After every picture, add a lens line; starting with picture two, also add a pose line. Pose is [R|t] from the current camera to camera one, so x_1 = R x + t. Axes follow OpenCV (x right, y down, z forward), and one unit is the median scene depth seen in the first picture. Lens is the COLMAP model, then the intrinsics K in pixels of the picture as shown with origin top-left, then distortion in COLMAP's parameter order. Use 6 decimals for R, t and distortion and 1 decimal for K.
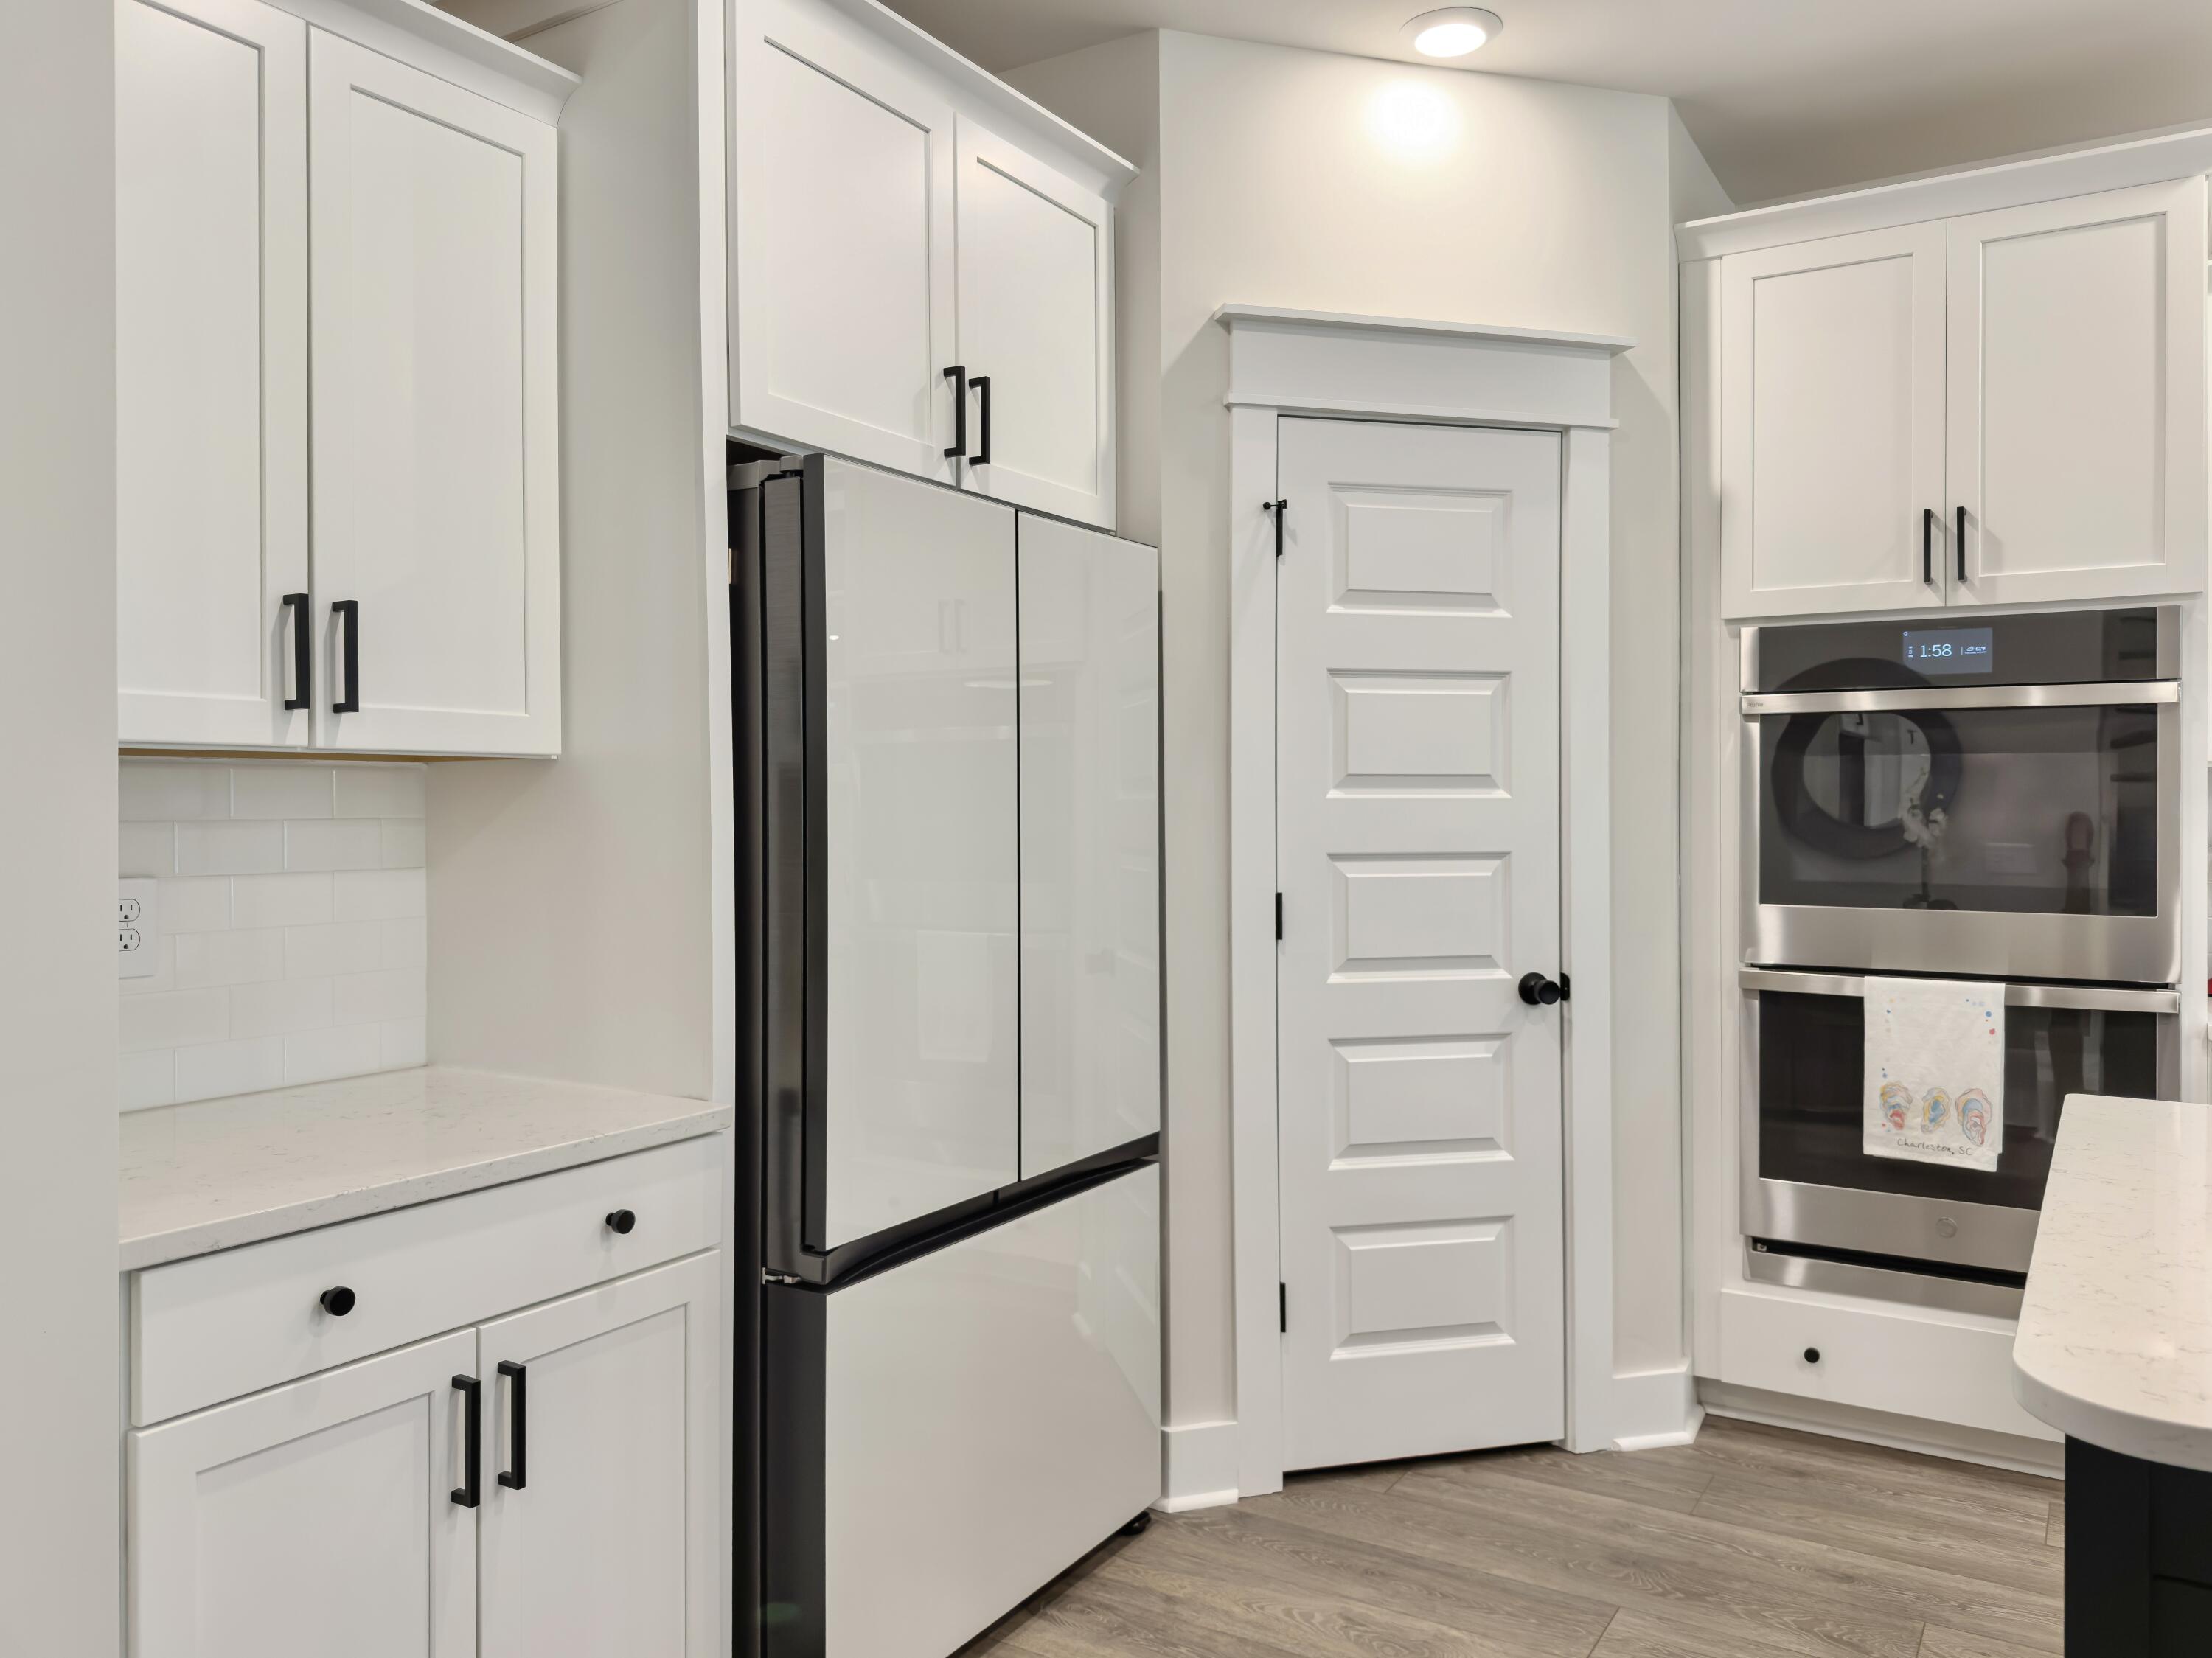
lens RADIAL K [[1655.7, 0, 1119.6], [0, 1655.7, 810.3], [0, 0, 1]] dist [0.078391, -0.053373]
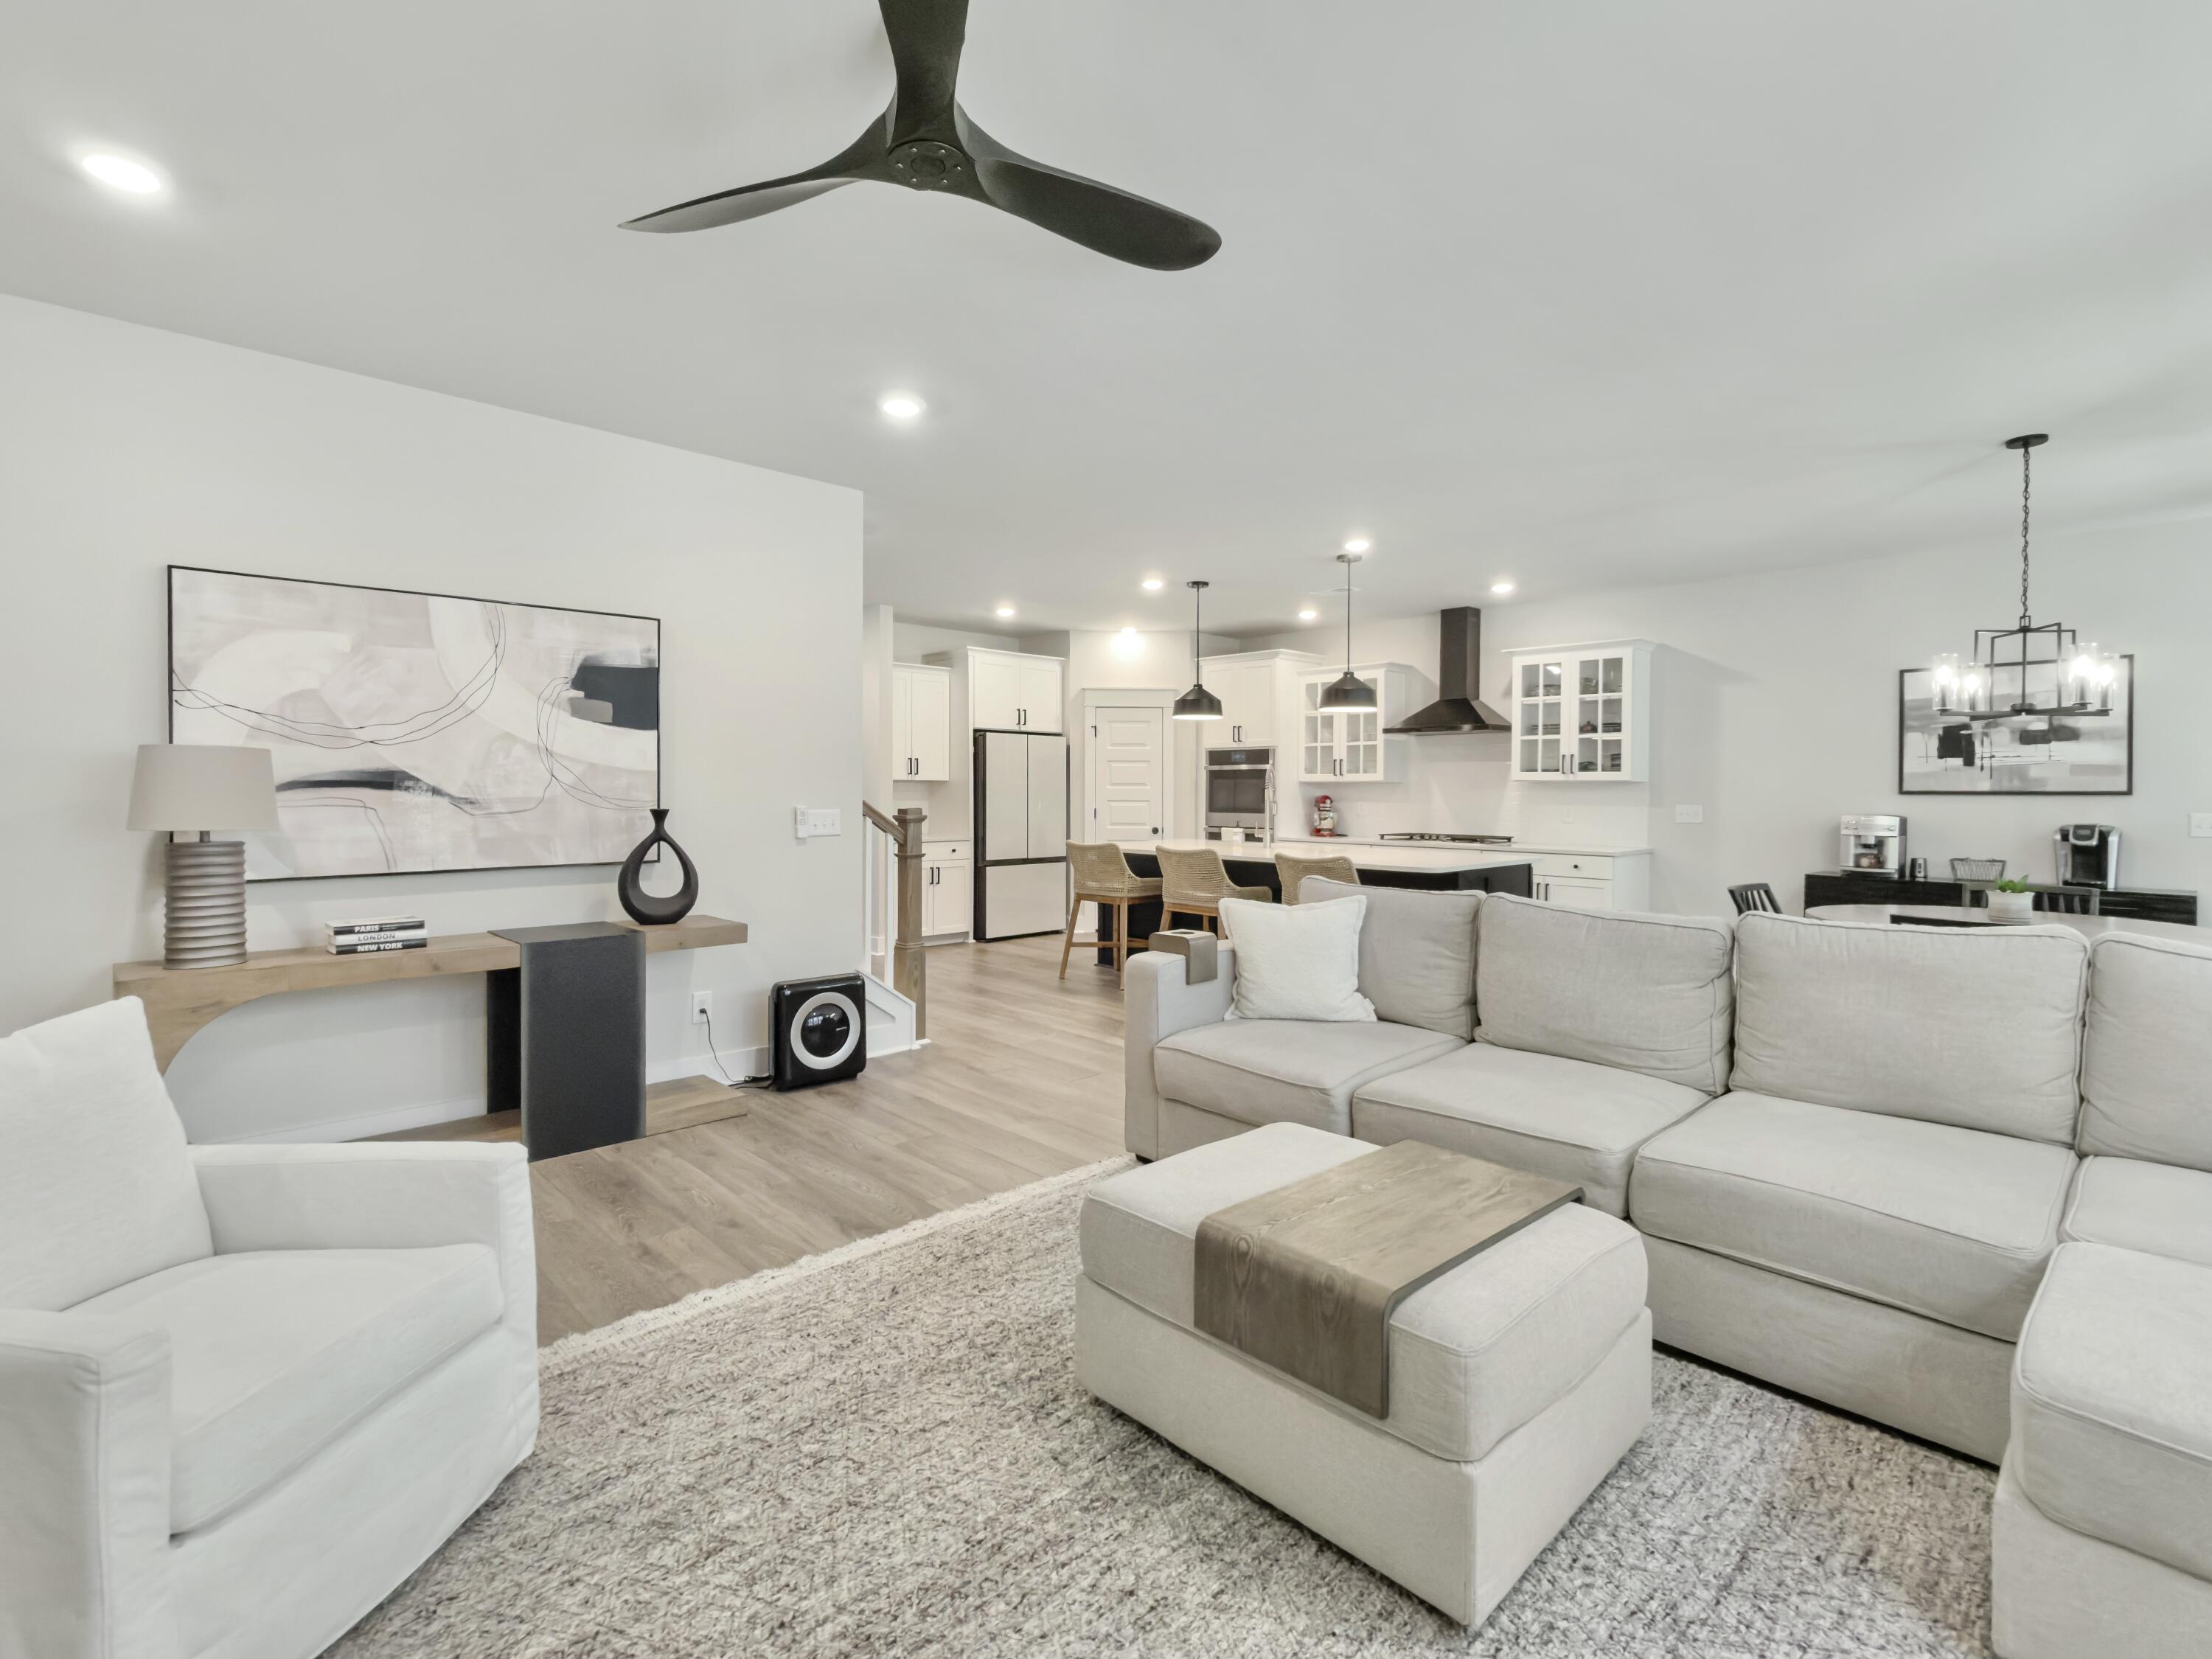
lens RADIAL K [[1038.2, 0, 1092.1], [0, 1038.2, 802.5], [0, 0, 1]] dist [0.002480, -0.001014]
pose [[0.963202, 0.007514, -0.268675, 0.877058], [-0.006358, 0.999966, 0.005171, 0.018288], [0.268705, -0.003273, 0.963217, -1.851241]]
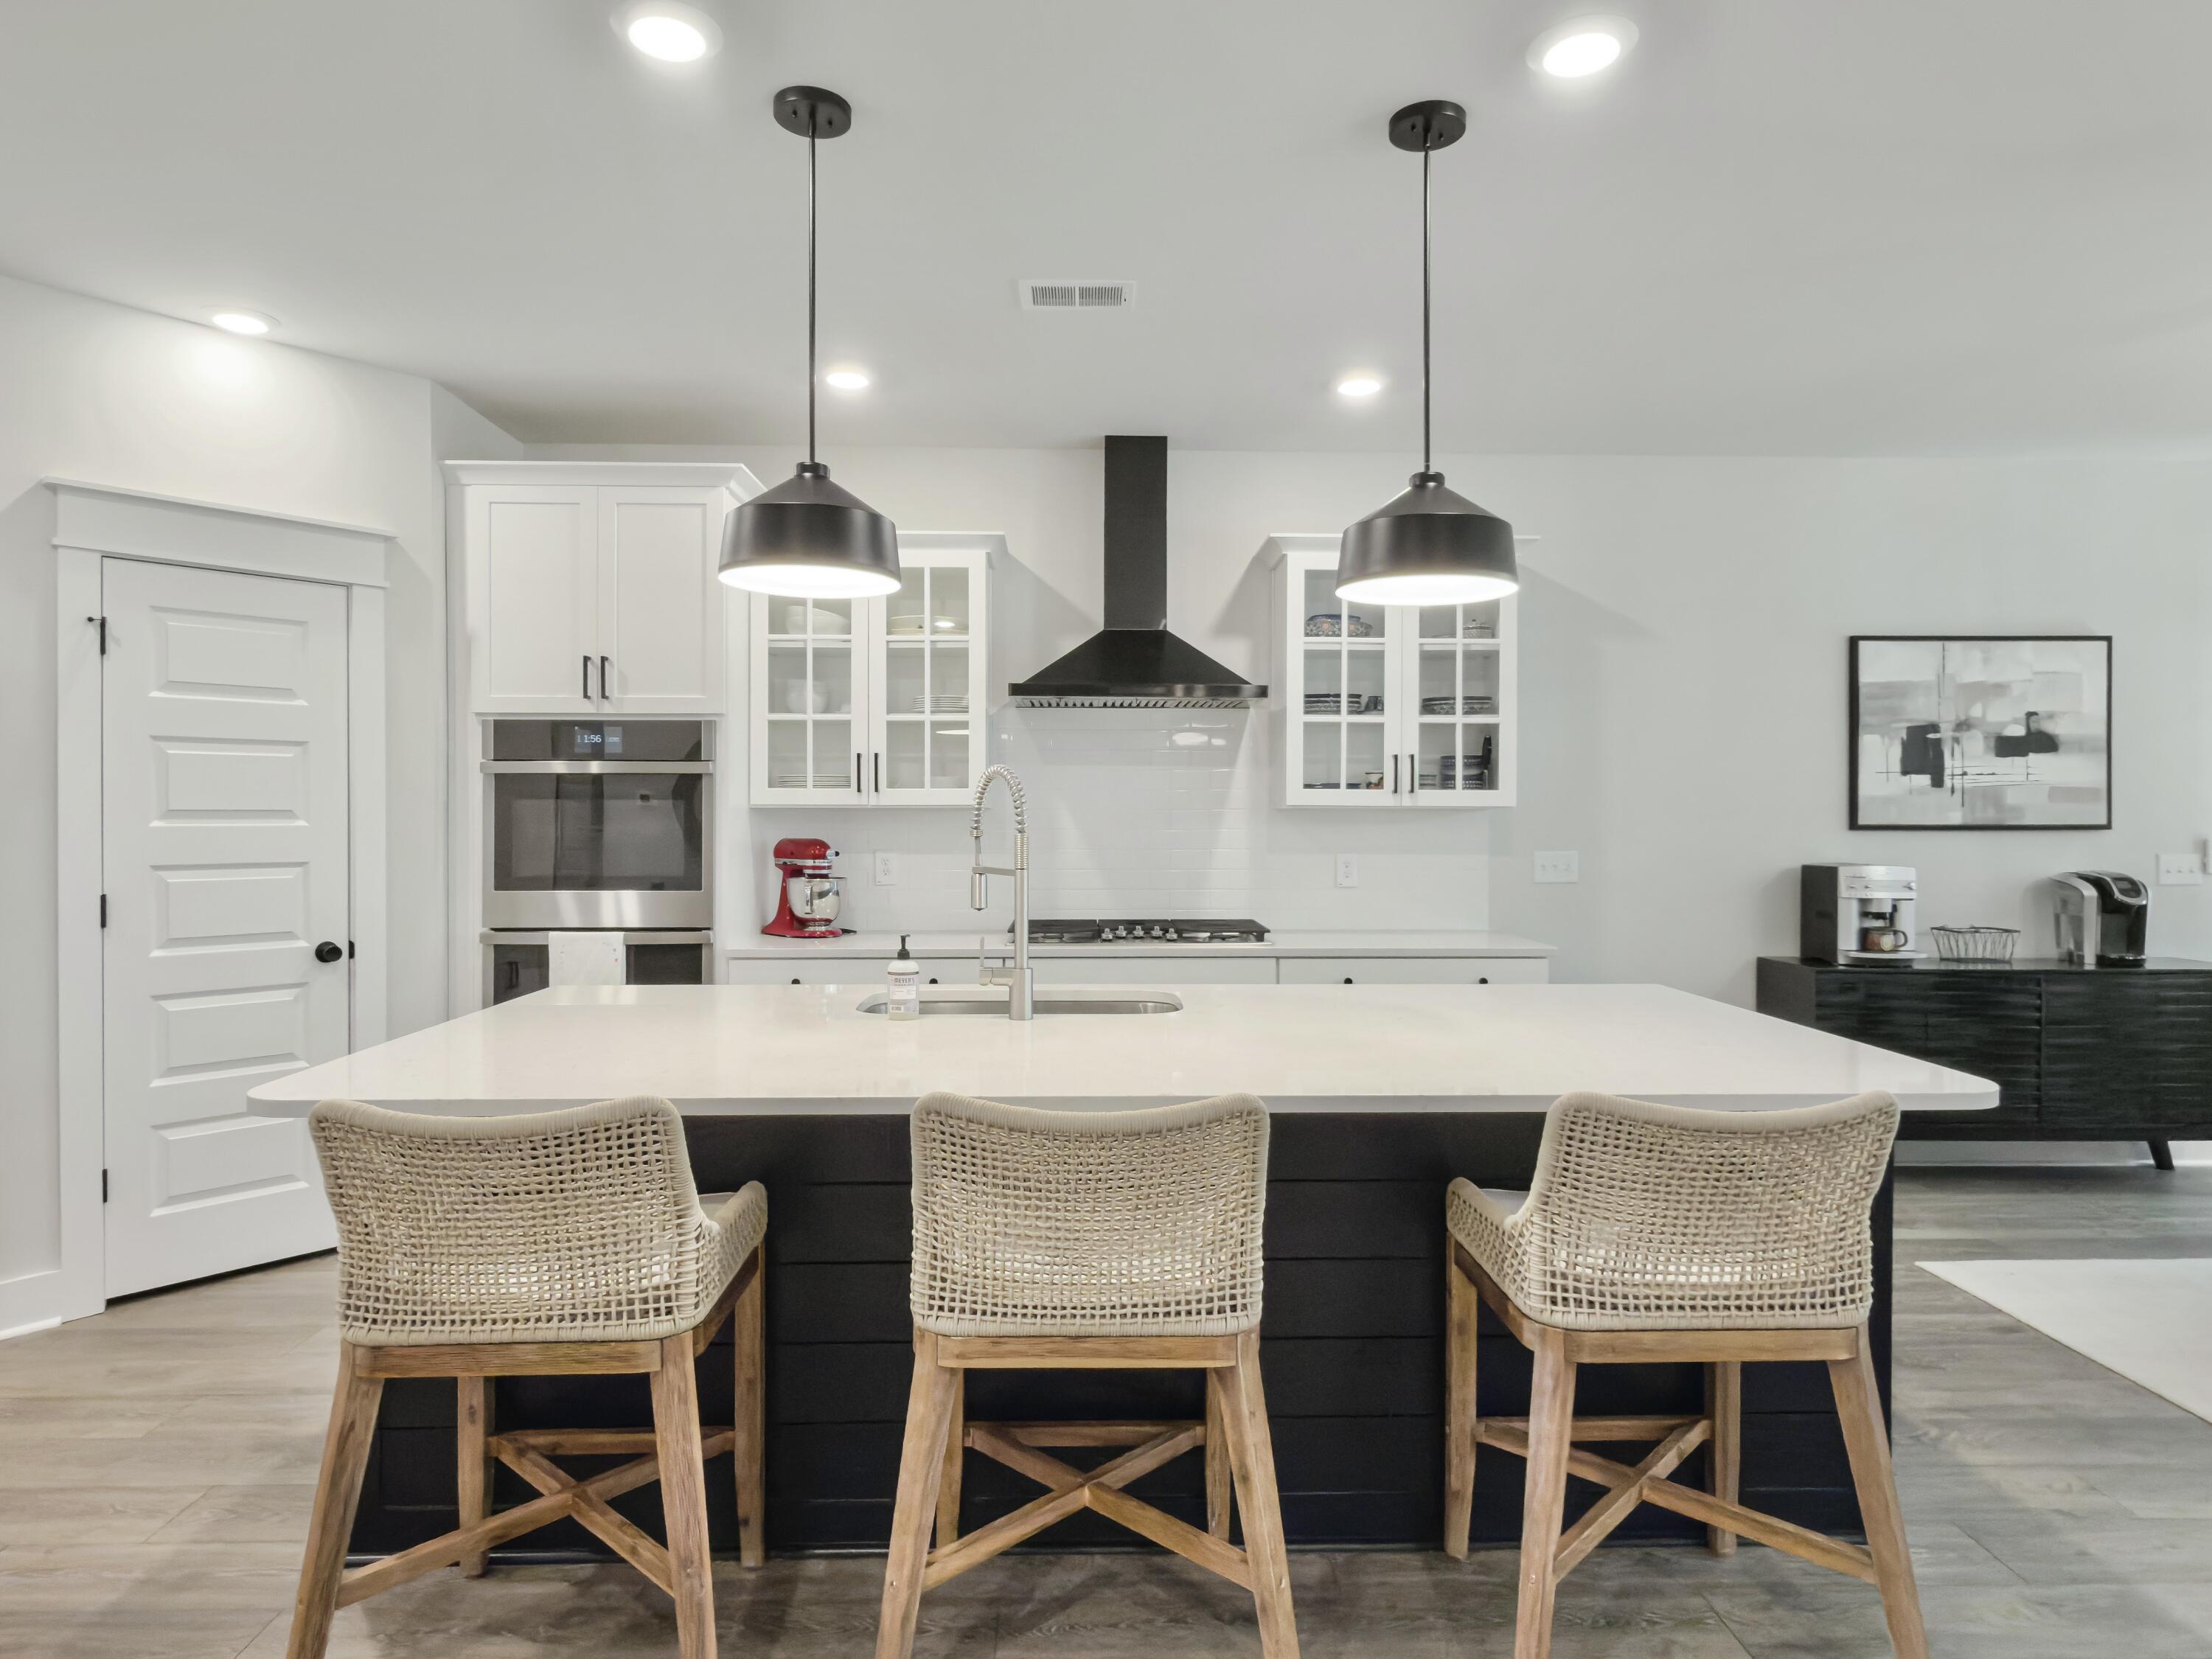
lens RADIAL K [[1311.3, 0, 1107.2], [0, 1311.3, 819.8], [0, 0, 1]] dist [0.003005, -0.000063]
pose [[0.841544, -0.001289, 0.540188, 0.209294], [0.003035, 0.999993, -0.002342, -0.008202], [-0.540181, 0.003611, 0.841541, -0.400564]]
